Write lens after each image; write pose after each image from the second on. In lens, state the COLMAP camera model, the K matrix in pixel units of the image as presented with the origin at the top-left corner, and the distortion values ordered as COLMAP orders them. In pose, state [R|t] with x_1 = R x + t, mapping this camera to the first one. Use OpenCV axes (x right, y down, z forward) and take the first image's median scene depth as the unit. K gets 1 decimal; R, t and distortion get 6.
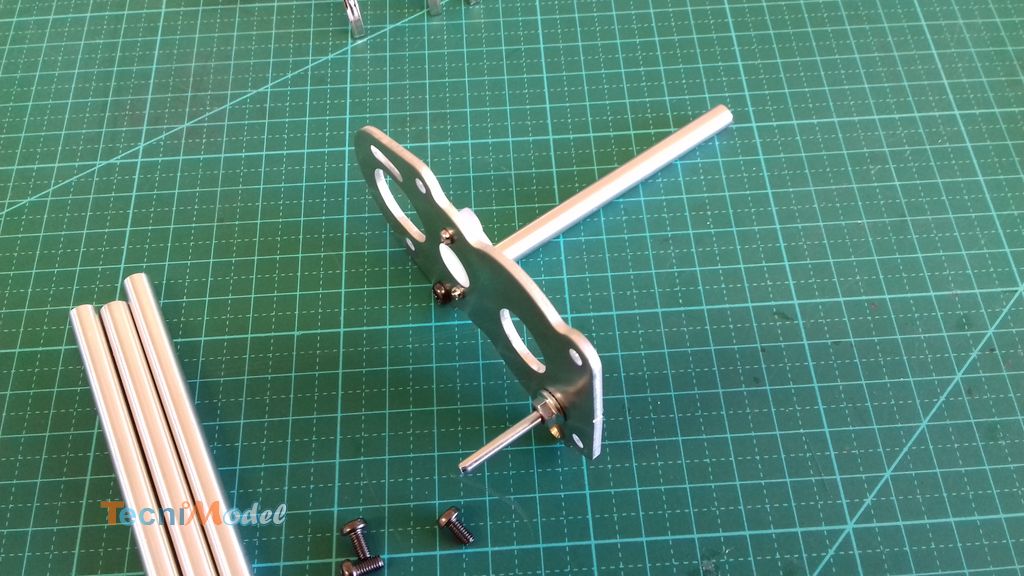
lens RADIAL K [[966.6, 0, 516.9], [0, 966.6, 287.8], [0, 0, 1]] dist [0.026060, 0.000000]
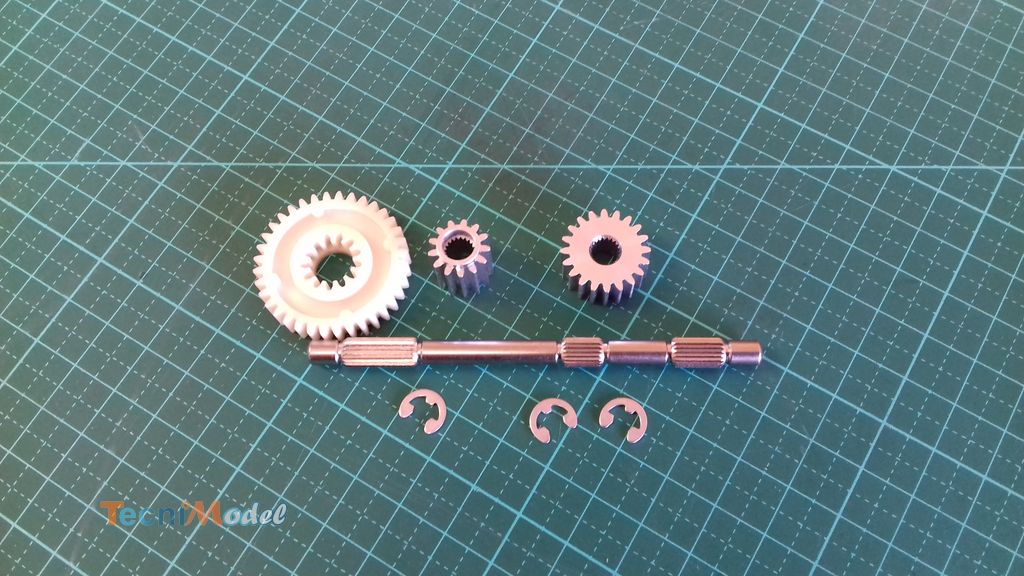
lens RADIAL K [[966.6, 0, 512.9], [0, 966.6, 306.1], [0, 0, 1]] dist [0.026060, 0.000000]
pose [[0.822027, 0.534032, -0.197691, -0.111479], [-0.489698, 0.840121, 0.233223, -0.291027], [0.290632, -0.094907, 0.952116, 0.202591]]
